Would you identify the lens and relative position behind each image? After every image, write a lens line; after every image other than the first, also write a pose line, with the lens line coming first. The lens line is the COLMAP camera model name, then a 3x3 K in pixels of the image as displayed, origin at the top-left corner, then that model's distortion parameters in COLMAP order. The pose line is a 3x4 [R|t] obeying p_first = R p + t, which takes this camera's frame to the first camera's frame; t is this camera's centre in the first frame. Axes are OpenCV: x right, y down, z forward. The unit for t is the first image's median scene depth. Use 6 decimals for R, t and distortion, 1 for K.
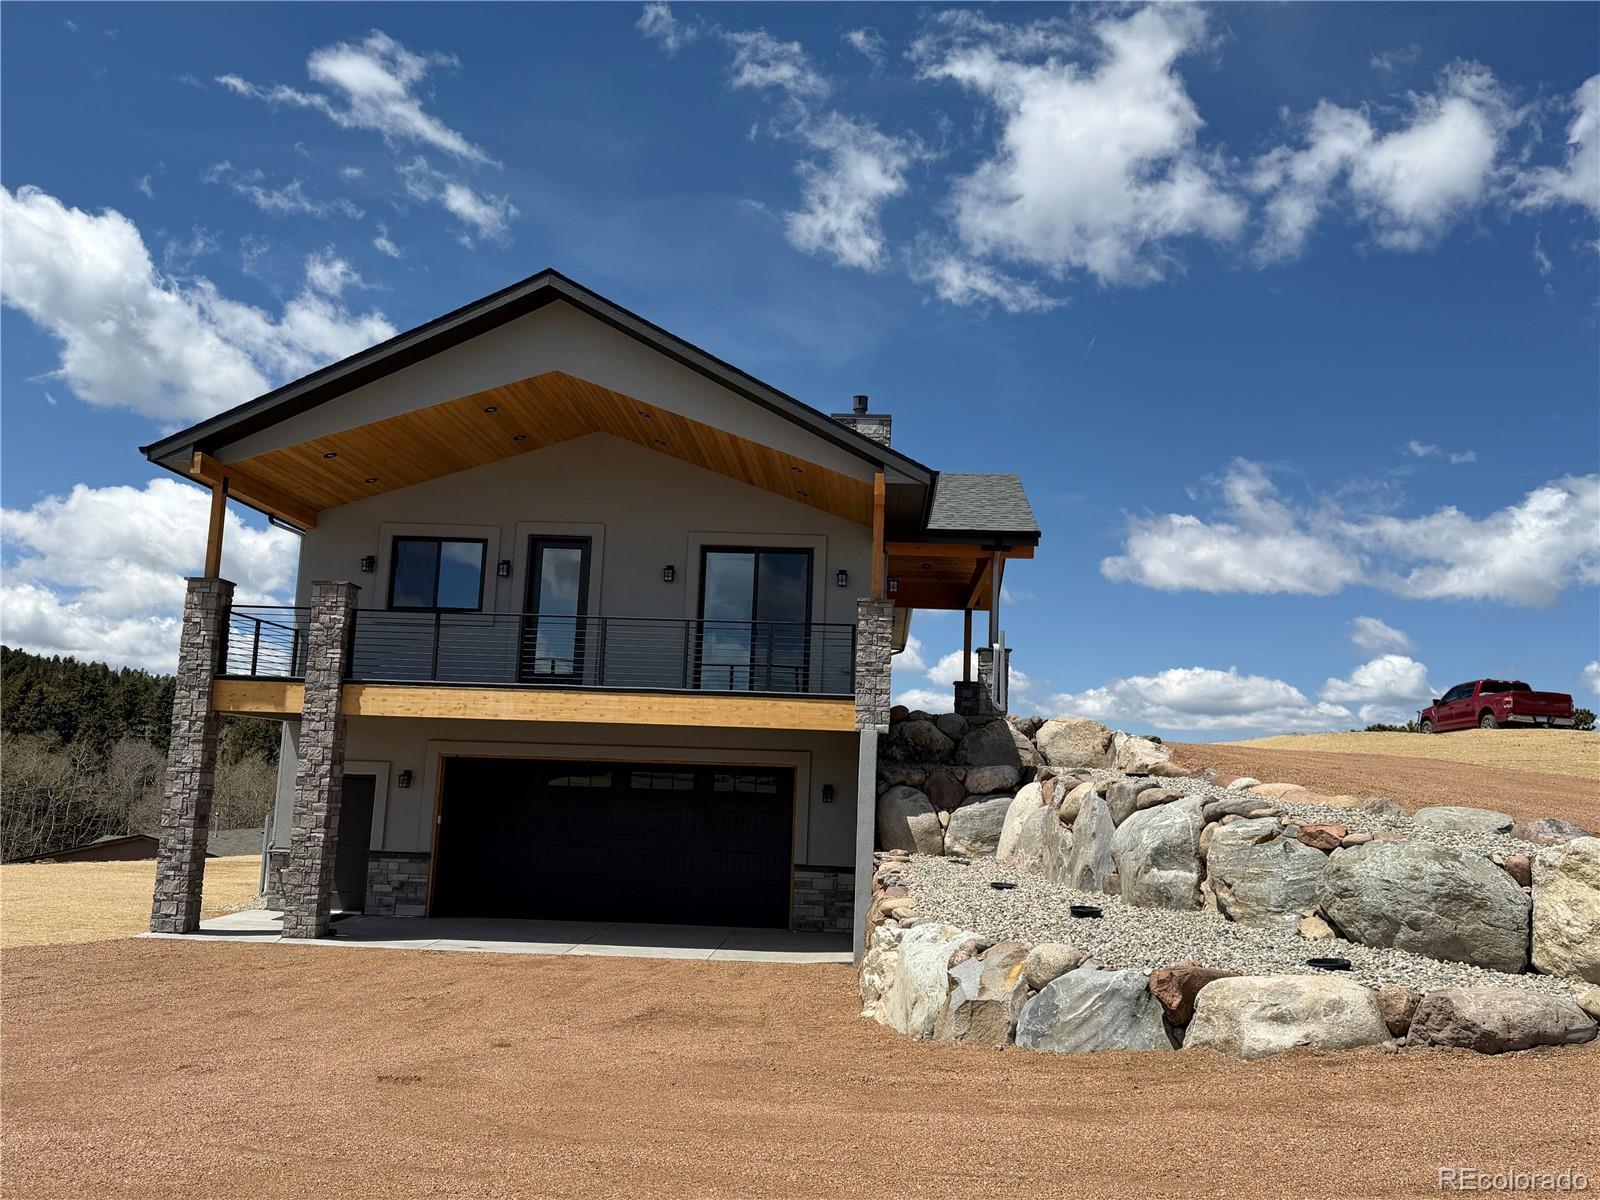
lens RADIAL K [[1353.5, 0, 840.7], [0, 1353.5, 594.5], [0, 0, 1]] dist [0.088370, -0.160421]
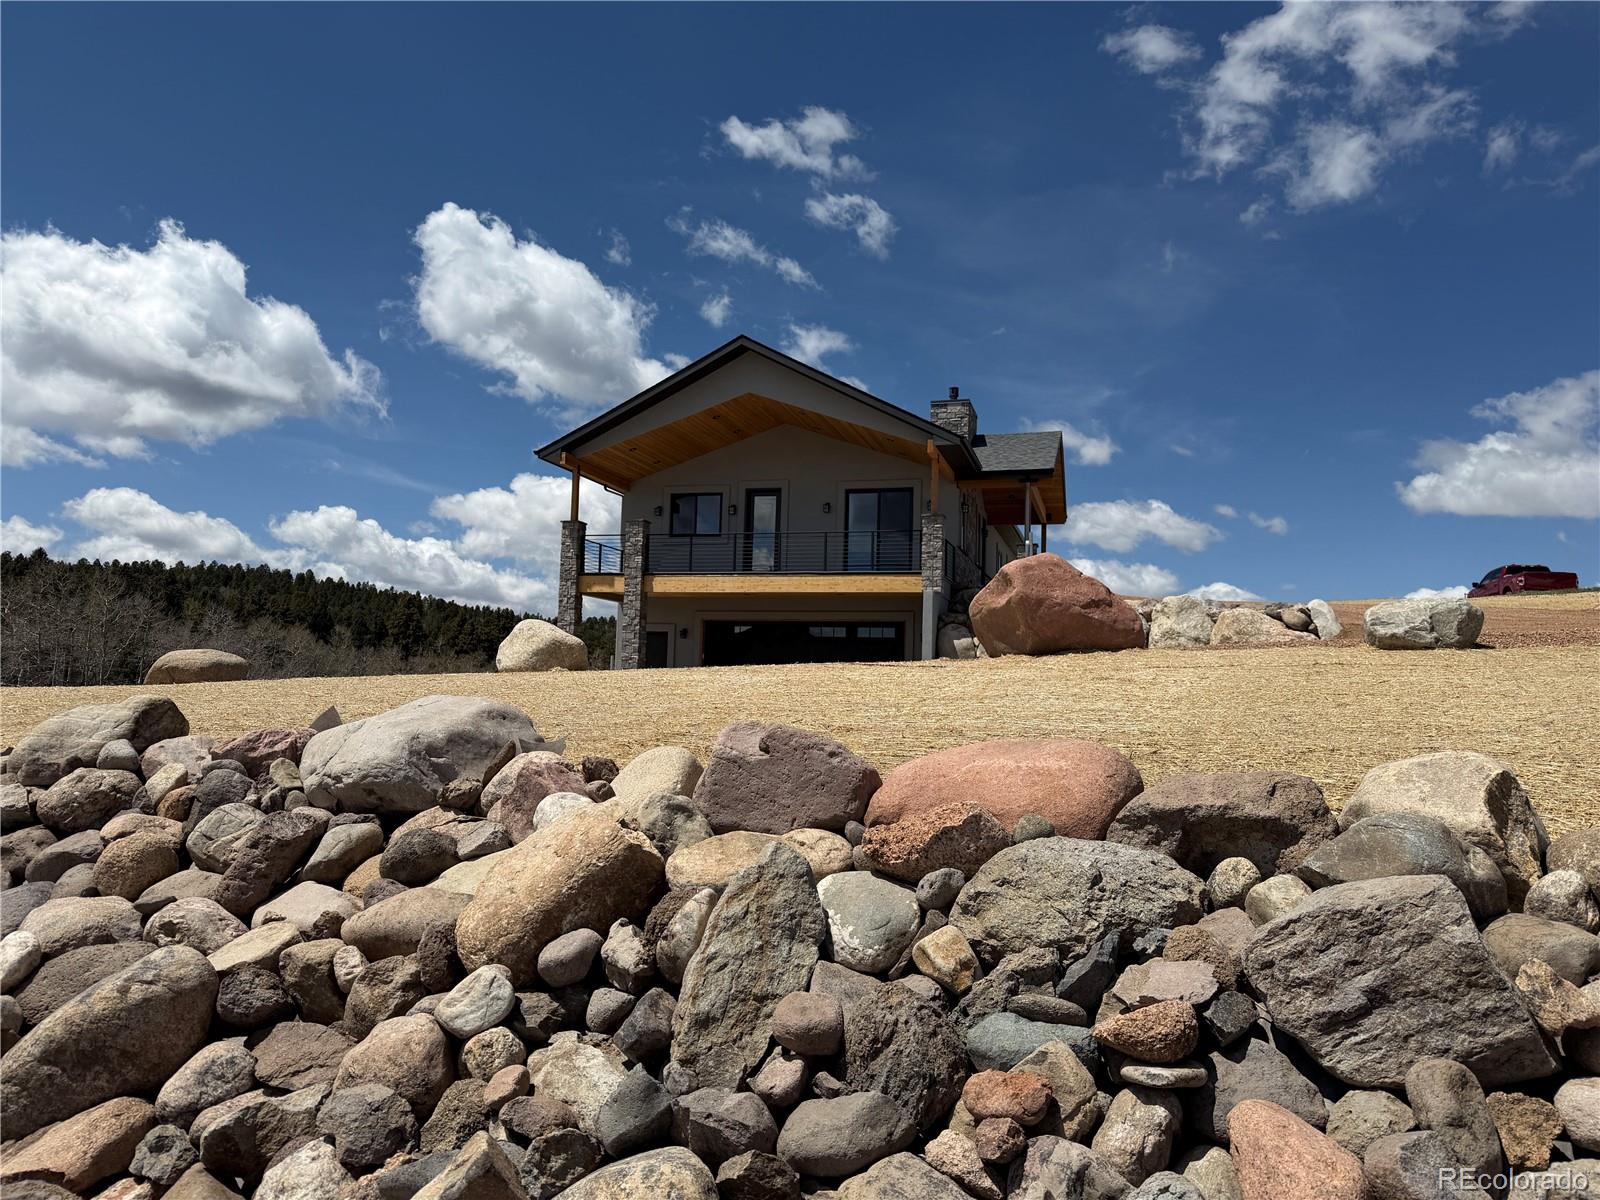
lens RADIAL K [[1103.8, 0, 800.0], [0, 1103.8, 600.0], [0, 0, 1]] dist [0.110988, -0.176302]
pose [[0.971306, -0.030751, -0.235835, 0.185573], [0.043515, 0.997845, 0.049110, 0.034815], [0.233816, -0.057963, 0.970551, -0.386671]]
